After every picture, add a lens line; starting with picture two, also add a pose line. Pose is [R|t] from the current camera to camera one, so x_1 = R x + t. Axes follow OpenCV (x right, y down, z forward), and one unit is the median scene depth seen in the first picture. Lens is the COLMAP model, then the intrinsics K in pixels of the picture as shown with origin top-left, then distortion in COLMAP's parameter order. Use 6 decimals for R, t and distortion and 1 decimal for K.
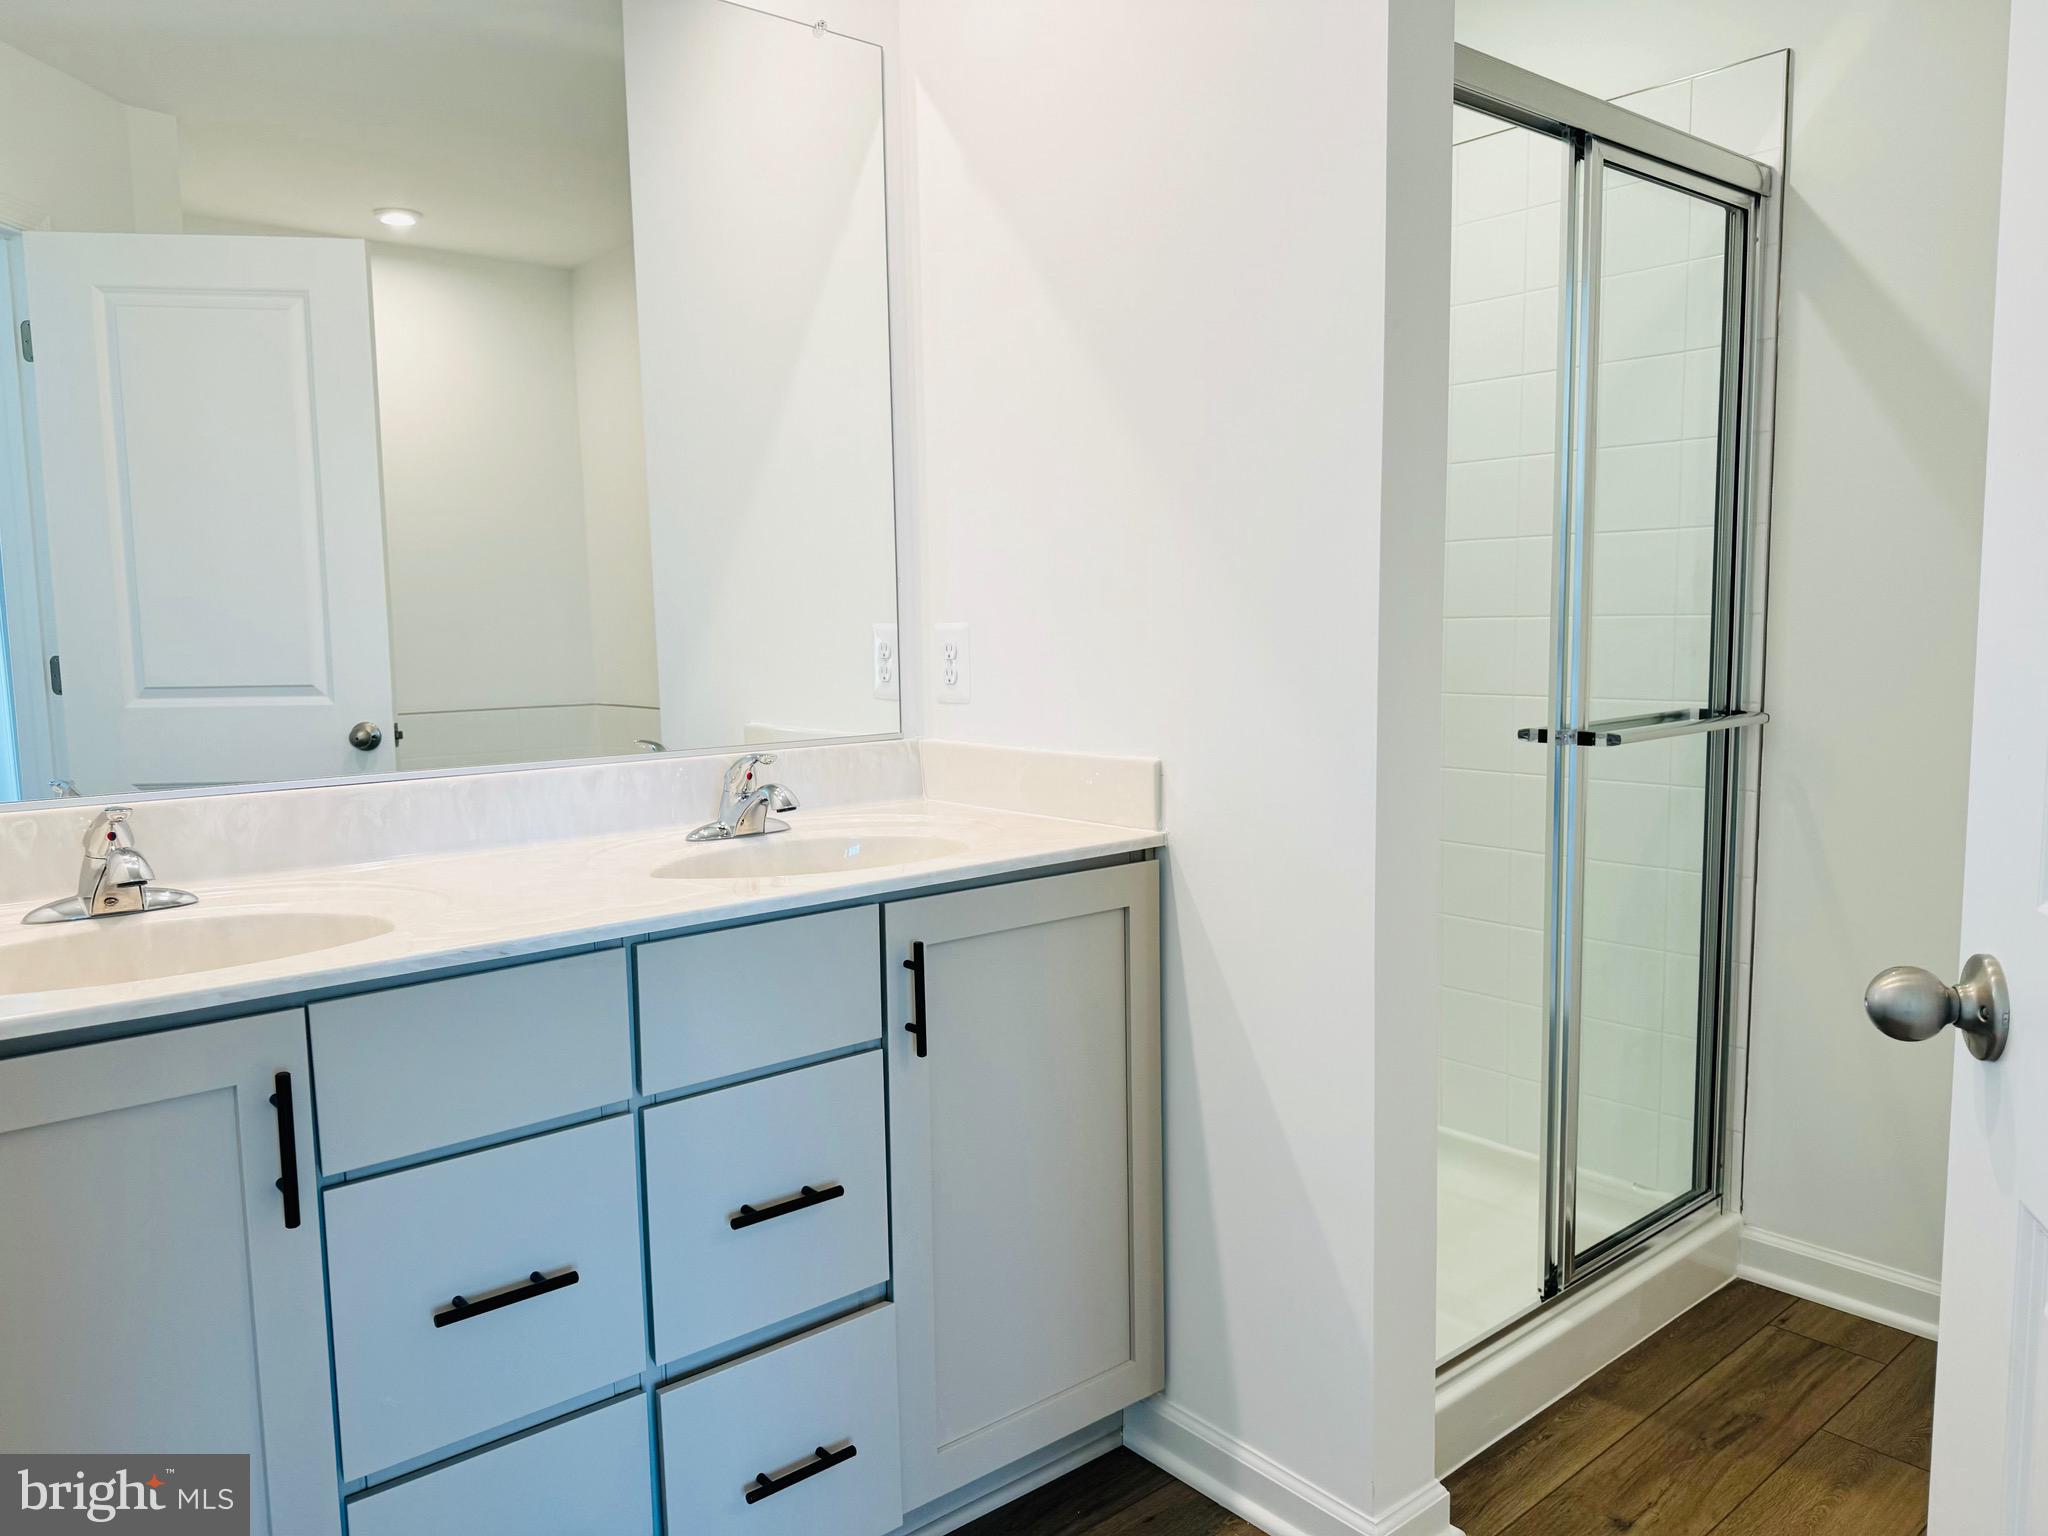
lens RADIAL K [[1453.2, 0, 1031.7], [0, 1453.2, 774.3], [0, 0, 1]] dist [0.025483, -0.037740]
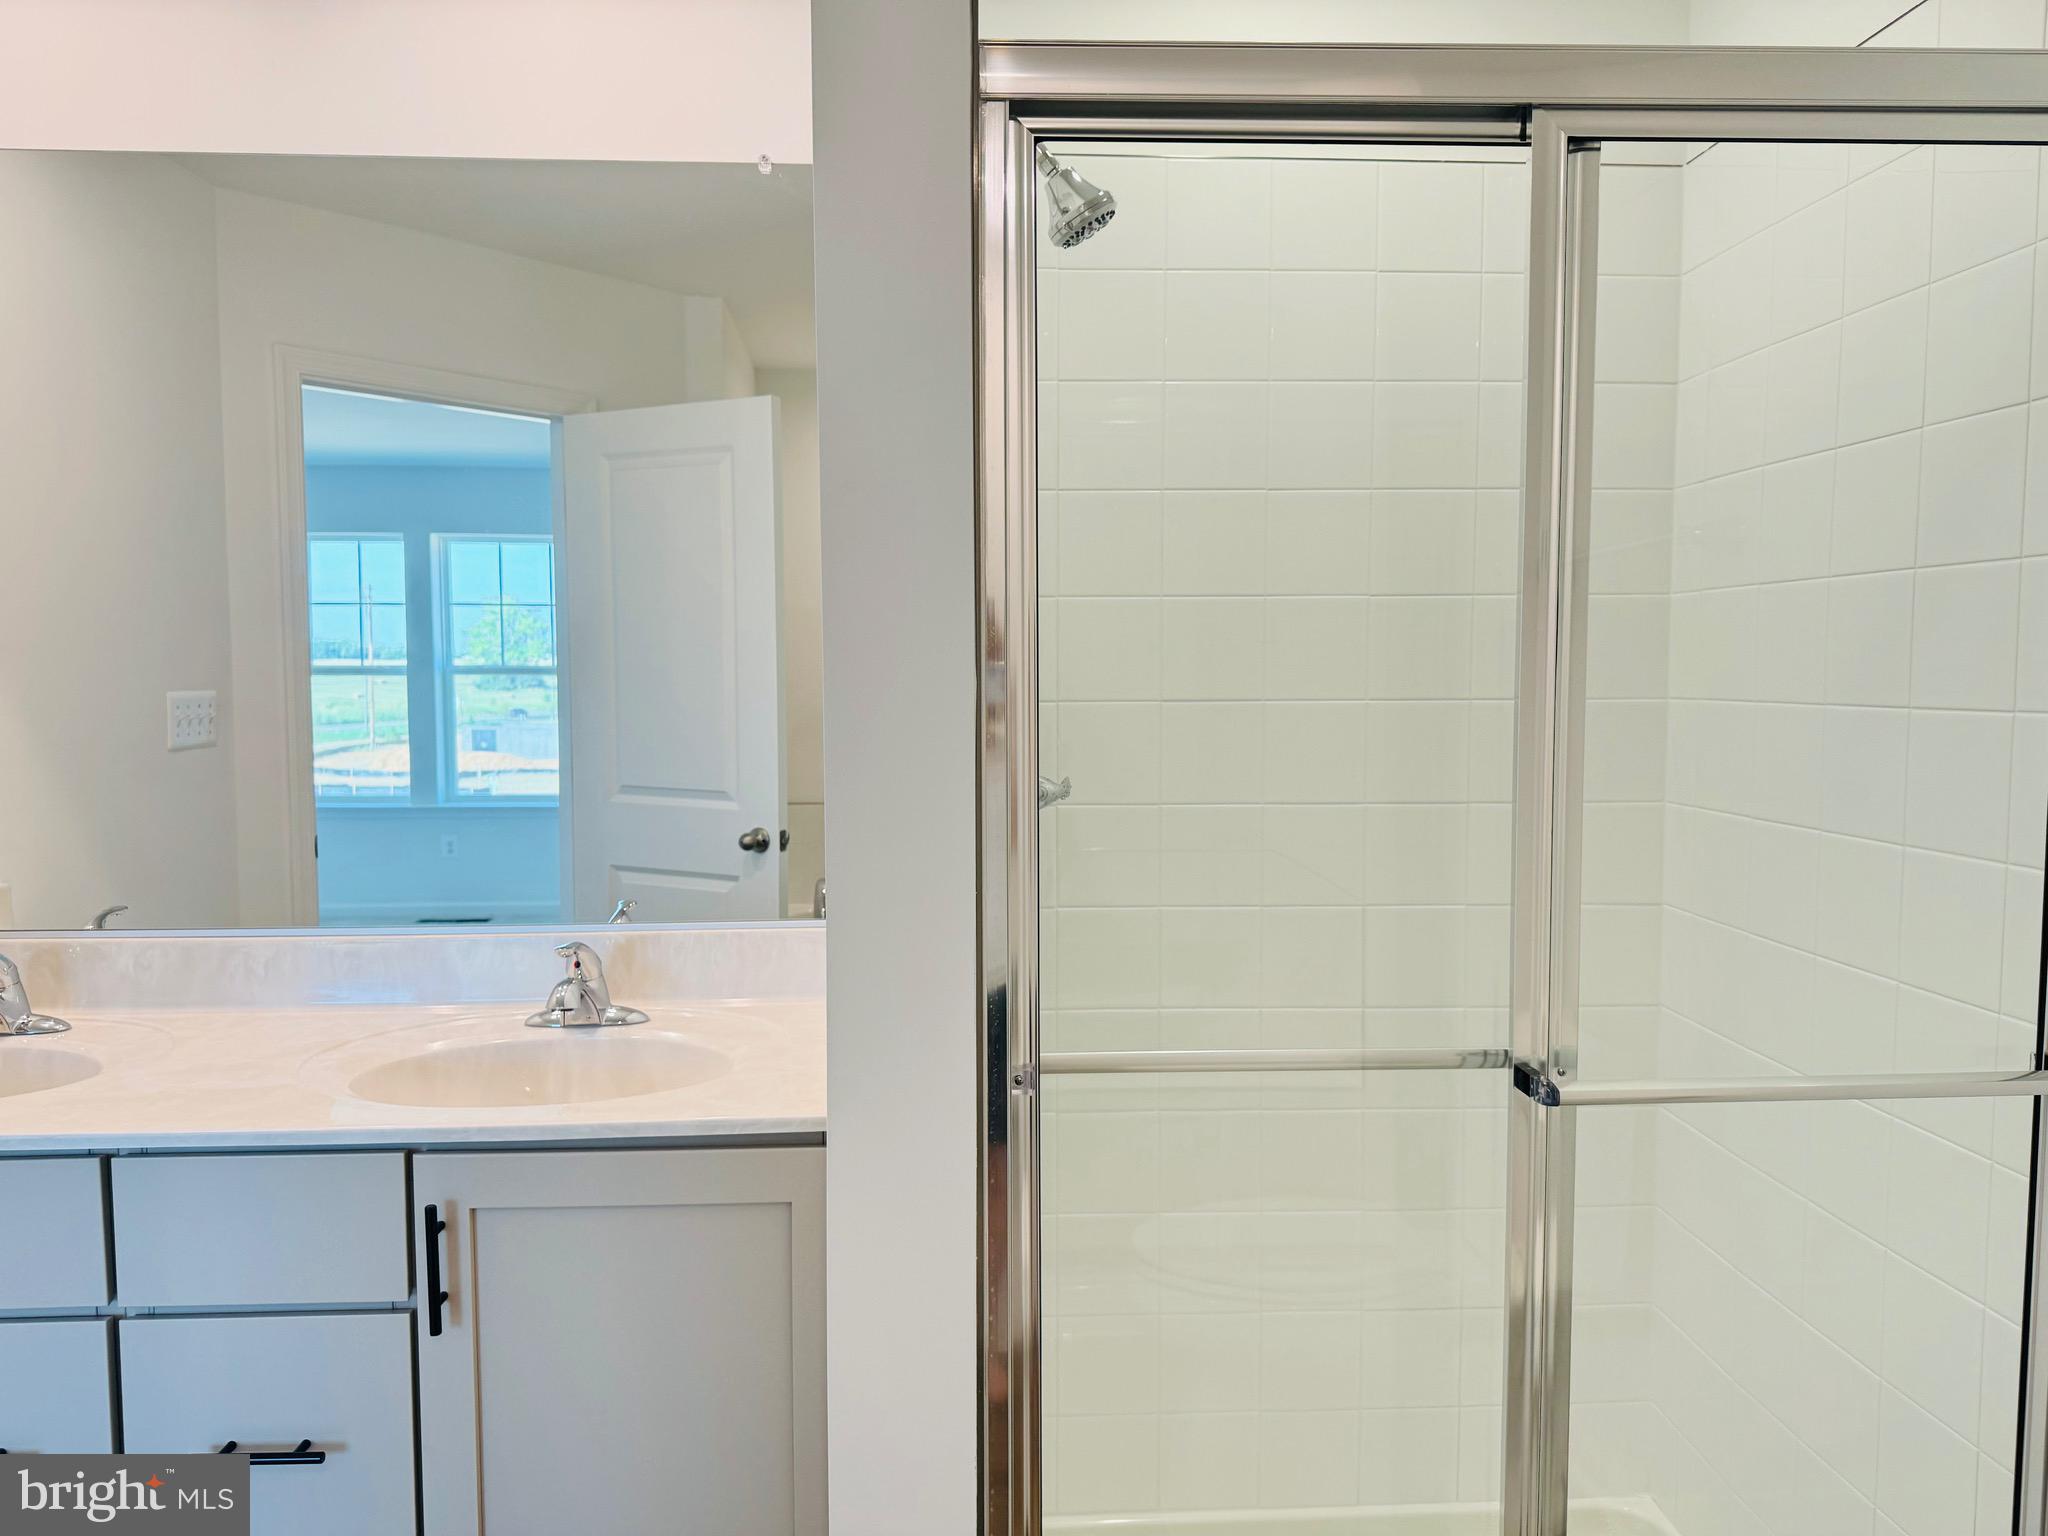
lens RADIAL K [[1453.2, 0, 1025.4], [0, 1453.2, 768.6], [0, 0, 1]] dist [0.025483, -0.037740]
pose [[0.791992, 0.056979, -0.607867, 0.681130], [-0.079528, 0.996781, -0.010184, -0.157431], [0.605329, 0.056409, 0.793974, 0.459736]]
